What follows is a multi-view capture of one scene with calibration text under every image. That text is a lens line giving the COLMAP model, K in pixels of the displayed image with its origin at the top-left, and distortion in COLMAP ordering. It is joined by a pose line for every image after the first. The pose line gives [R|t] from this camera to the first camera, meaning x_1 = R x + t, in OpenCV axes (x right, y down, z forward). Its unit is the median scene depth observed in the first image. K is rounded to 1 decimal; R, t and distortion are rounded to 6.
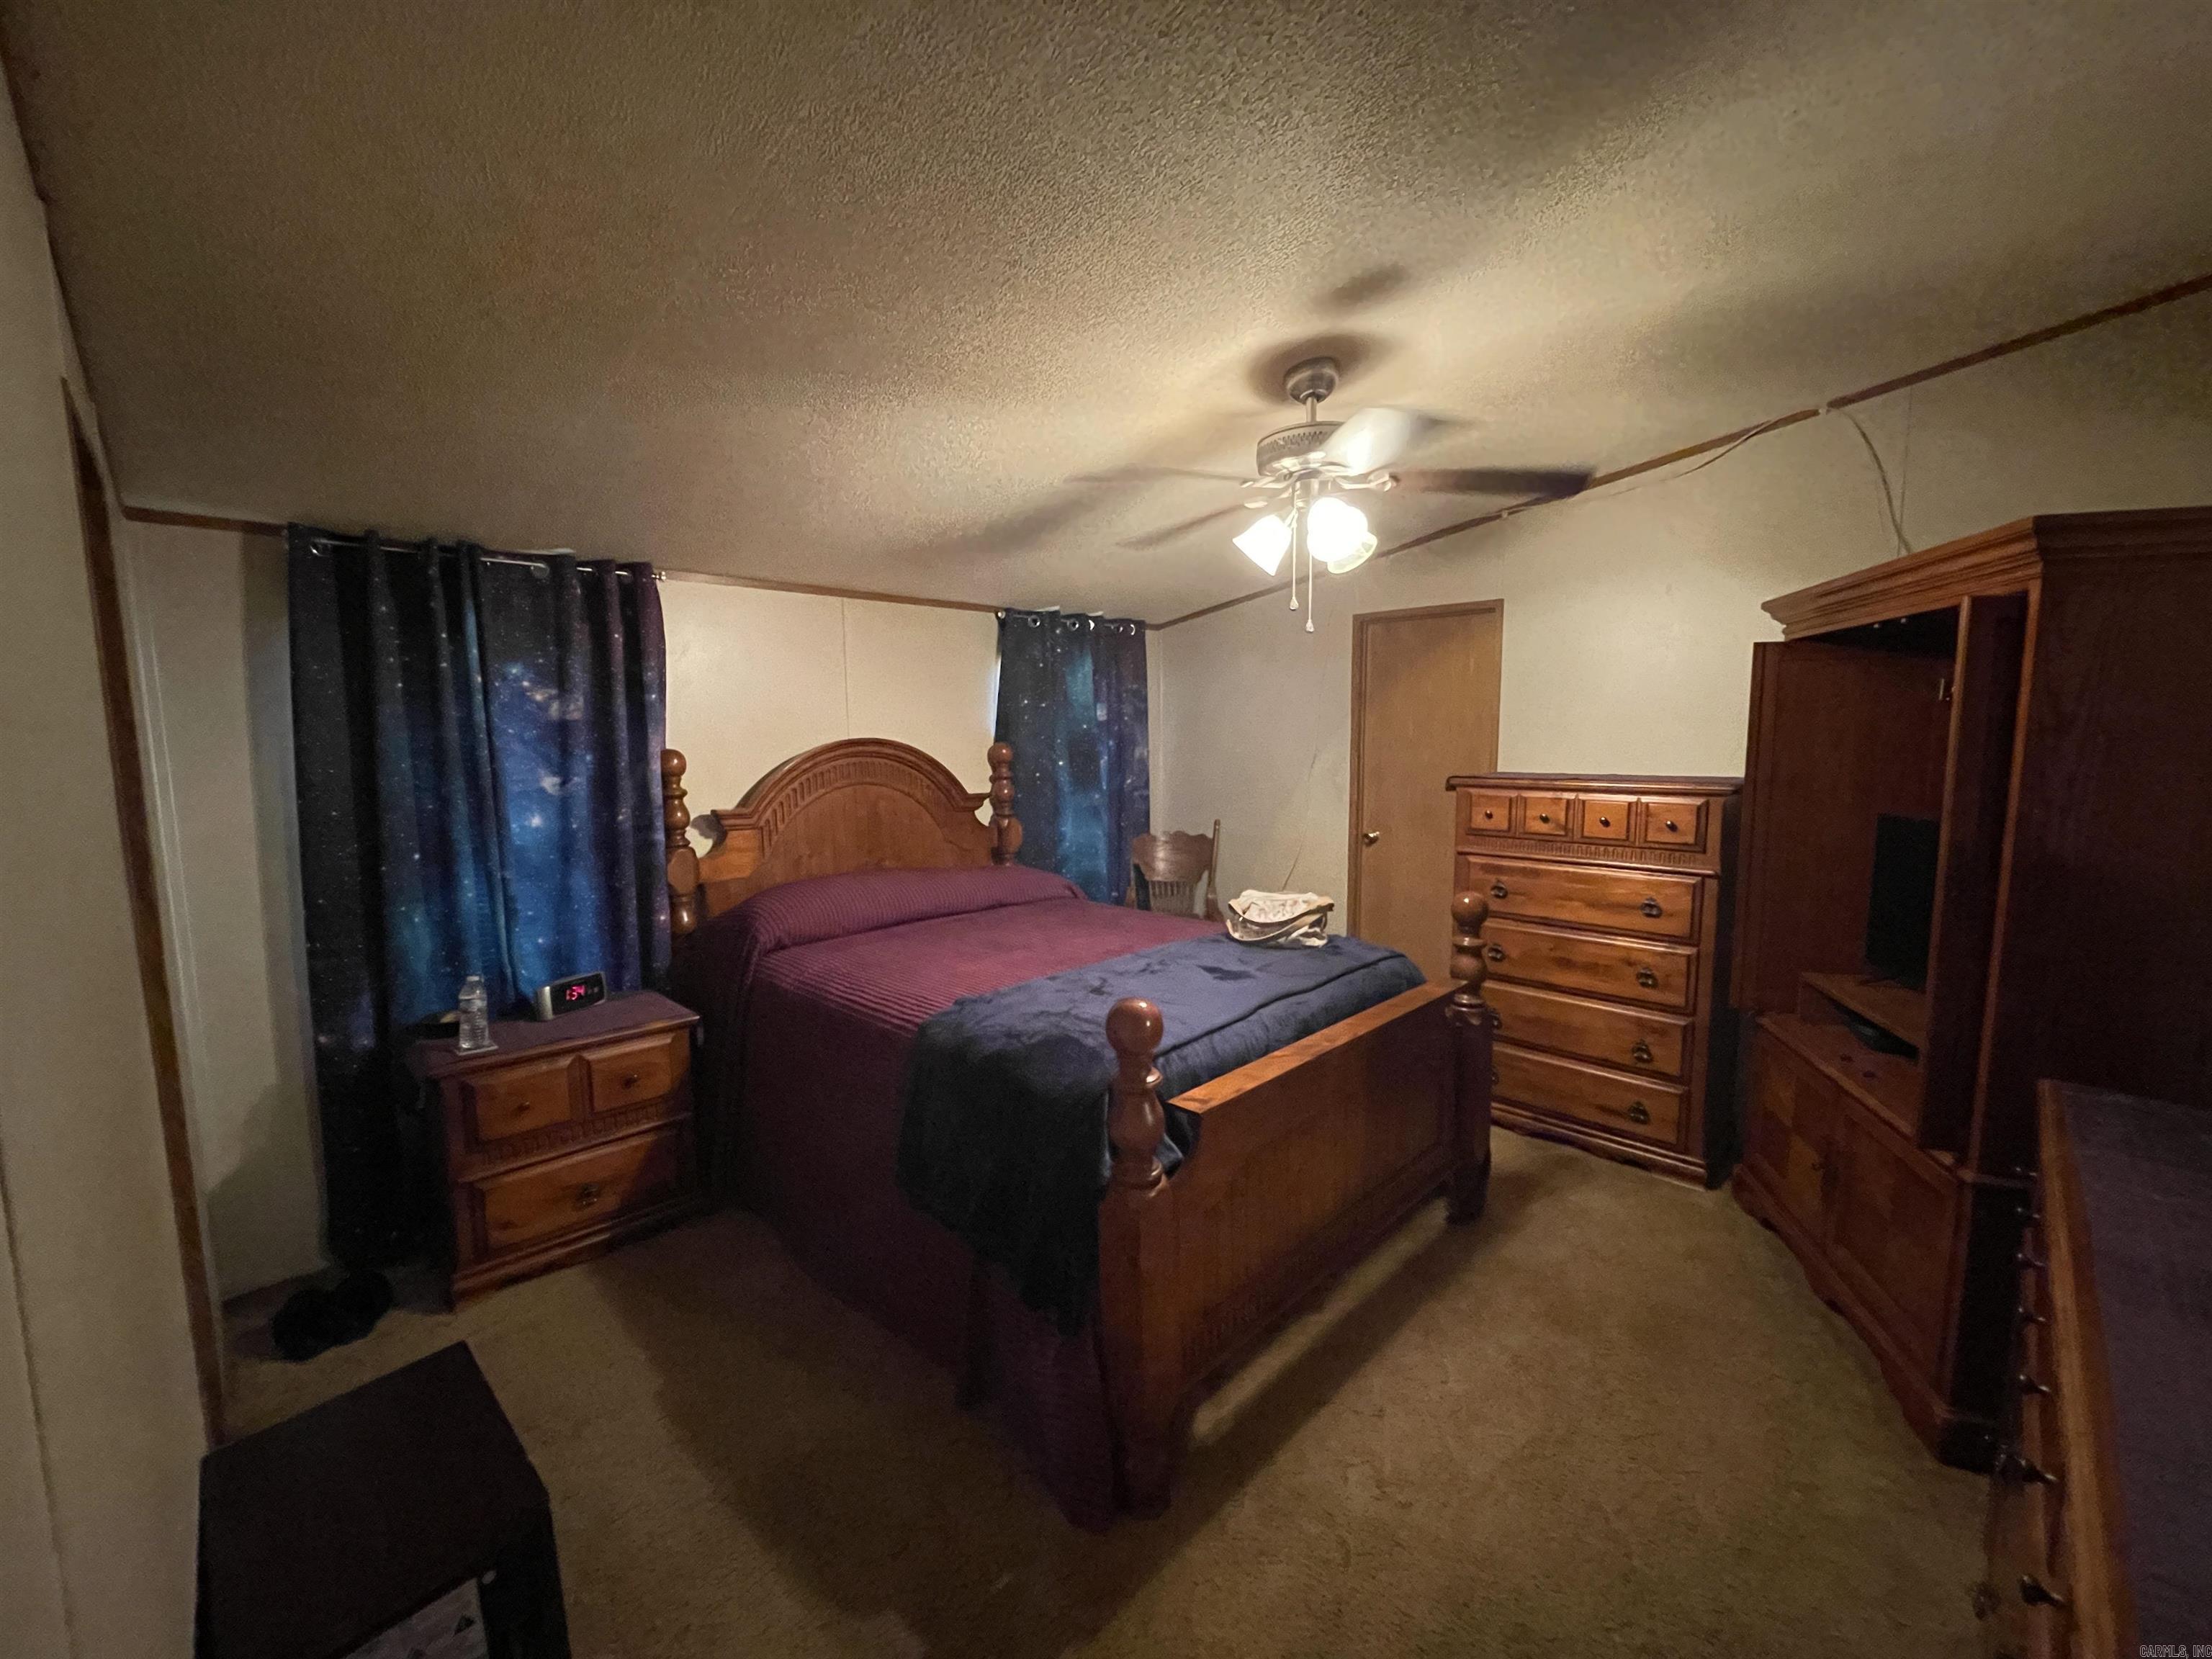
lens RADIAL K [[891.1, 0, 1106.0], [0, 891.1, 829.5], [0, 0, 1]] dist [-0.003085, -0.000166]
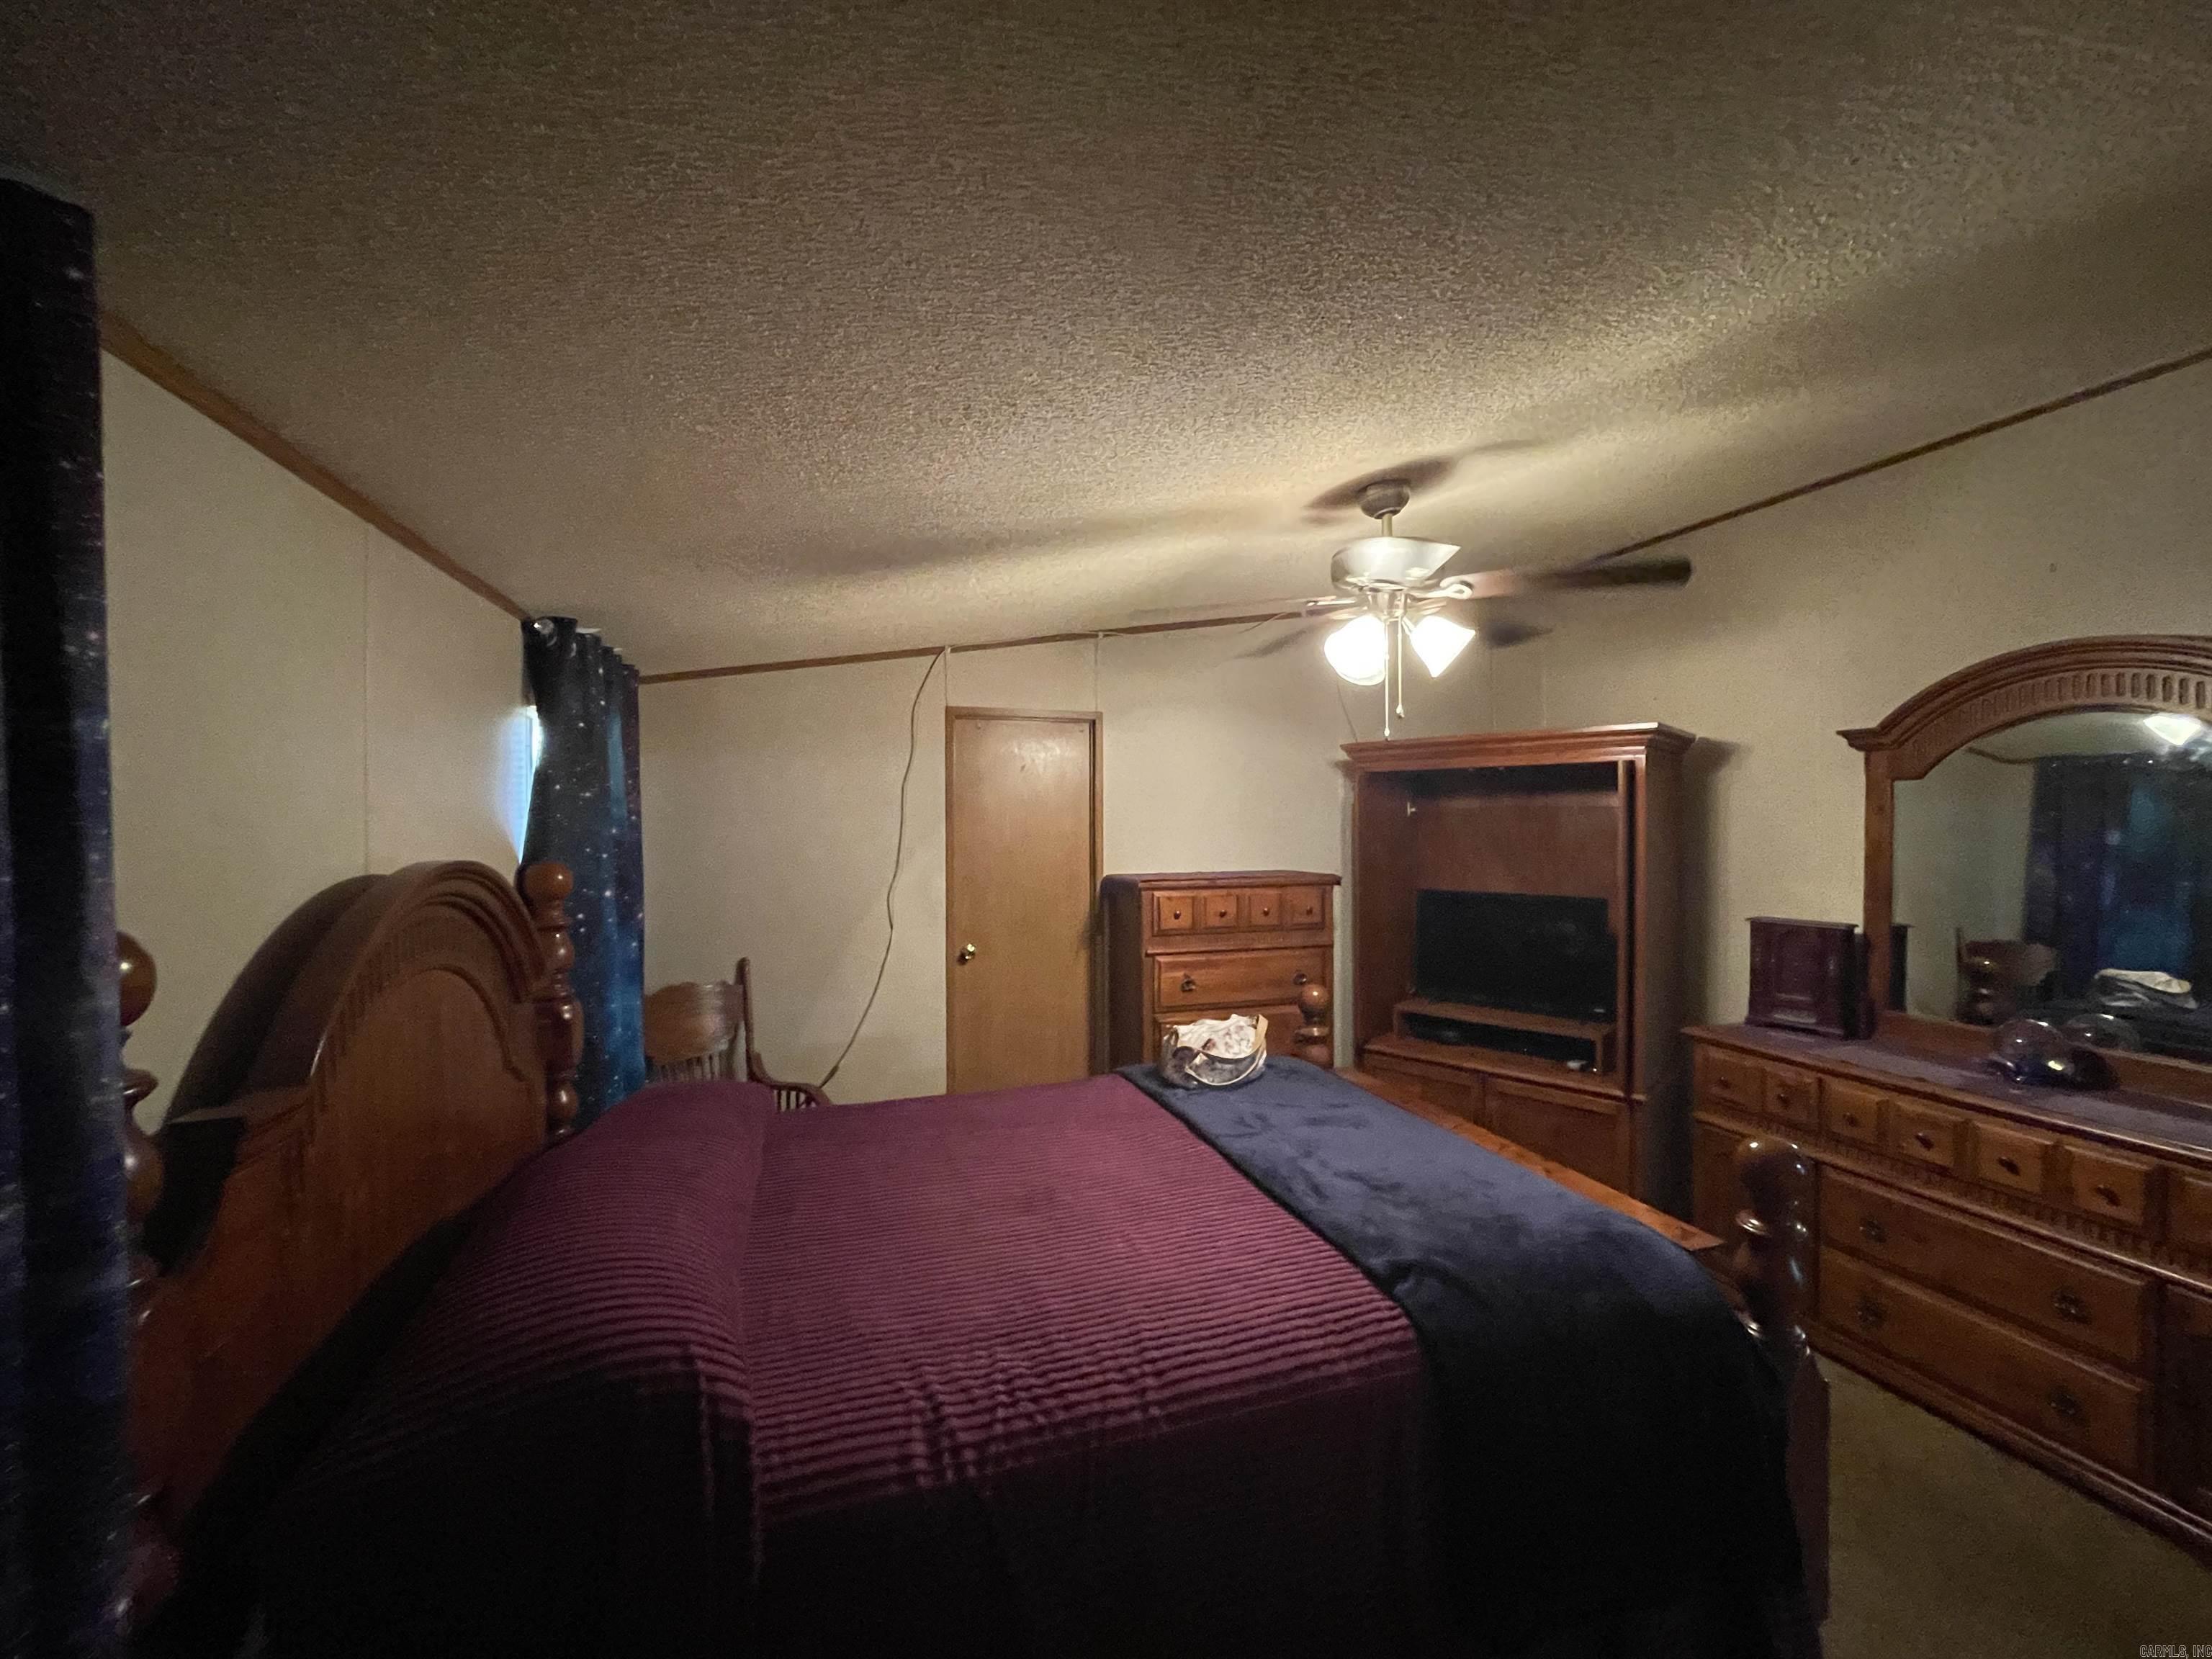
lens RADIAL K [[891.1, 0, 1106.0], [0, 891.1, 829.5], [0, 0, 1]] dist [-0.003085, -0.000166]
pose [[0.452504, -0.002822, 0.891758, -0.592312], [0.098833, 0.993993, -0.047006, -0.081038], [-0.886268, 0.109406, 0.450065, 0.627092]]
